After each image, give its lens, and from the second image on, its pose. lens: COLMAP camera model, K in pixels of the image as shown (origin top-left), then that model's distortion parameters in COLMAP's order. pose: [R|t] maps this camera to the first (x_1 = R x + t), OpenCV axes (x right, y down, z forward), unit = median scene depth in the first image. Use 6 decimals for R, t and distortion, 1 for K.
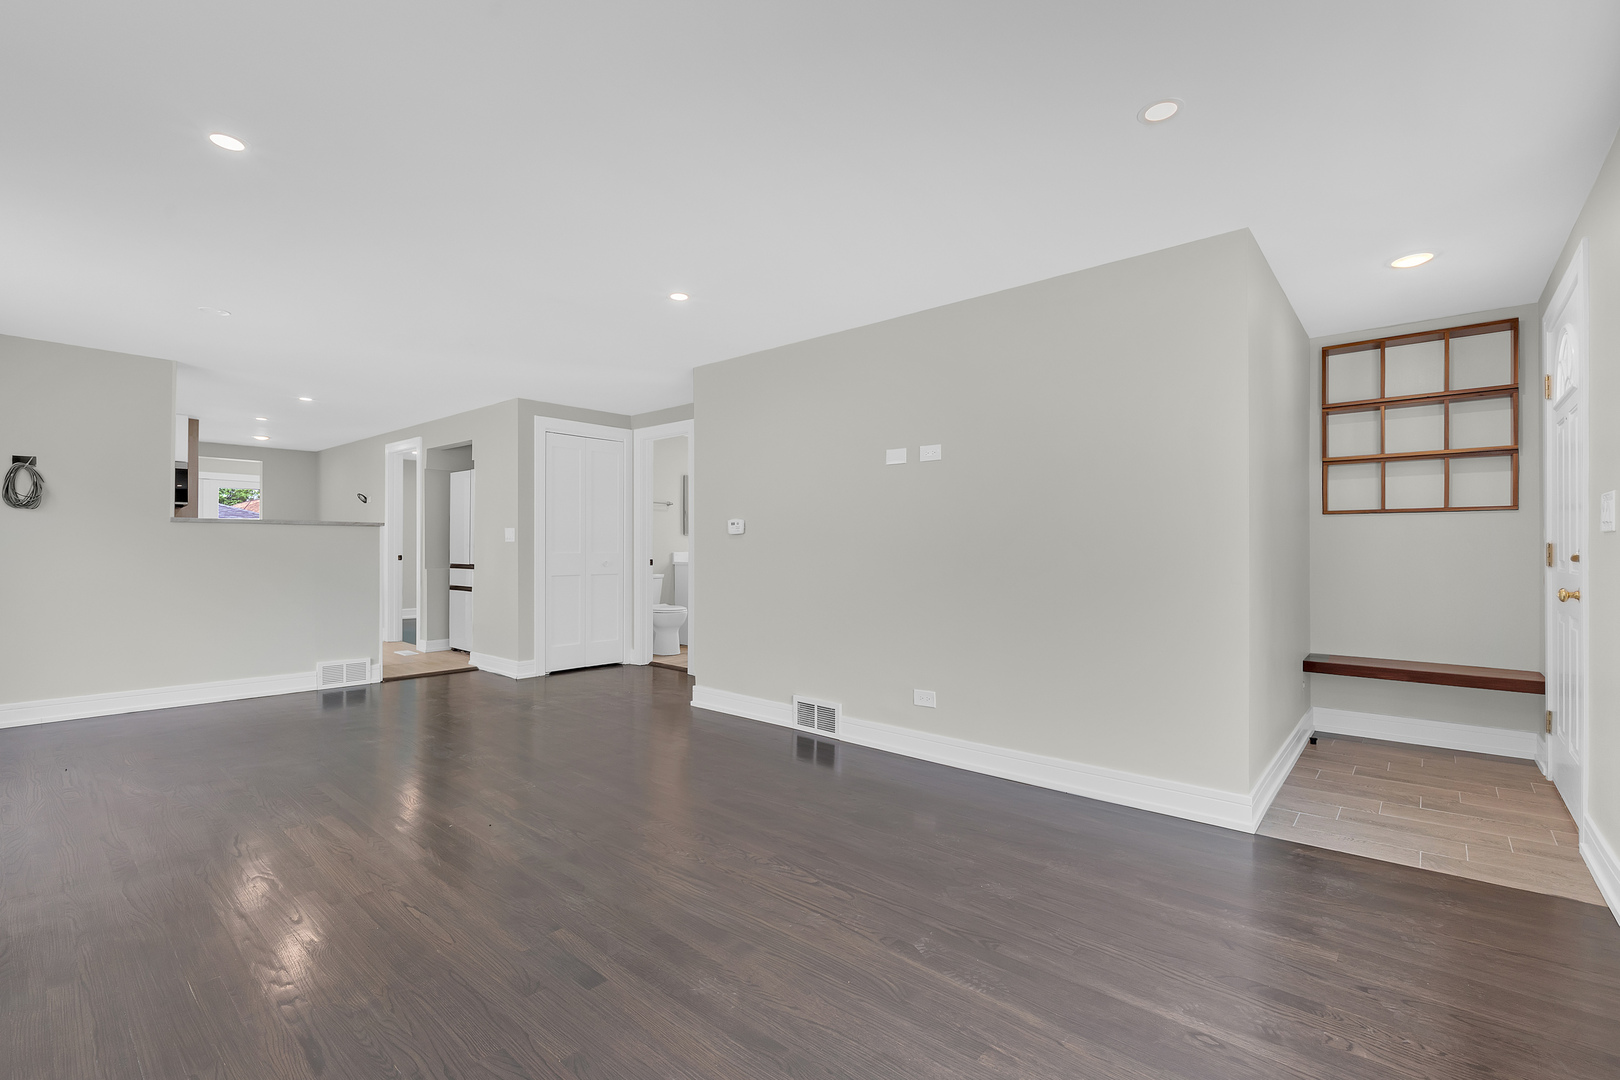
lens RADIAL K [[716.8, 0, 810.0], [0, 716.8, 547.7], [0, 0, 1]] dist [-0.000010, 0.000061]
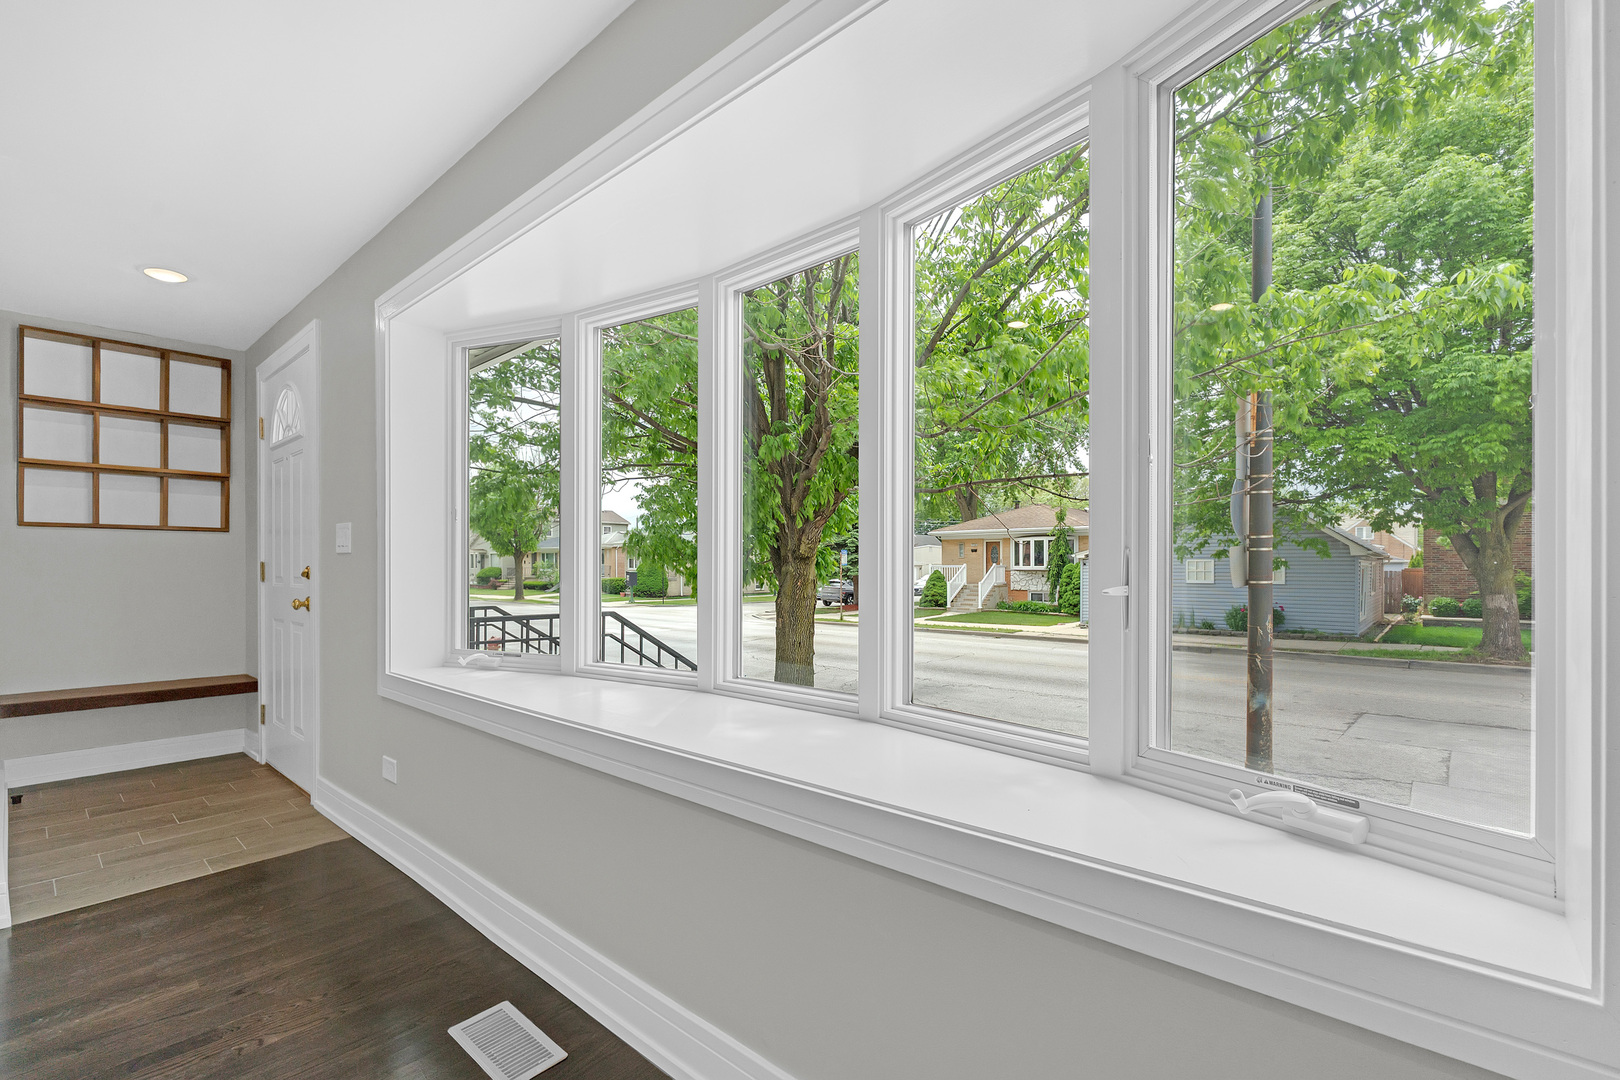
lens RADIAL K [[723.7, 0, 808.3], [0, 723.7, 568.8], [0, 0, 1]] dist [0.000343, 0.000099]
pose [[0.020830, -0.003100, 0.999778, -0.129383], [-0.000082, 0.999995, 0.003102, 0.001476], [-0.999783, -0.000147, 0.020830, 0.082412]]
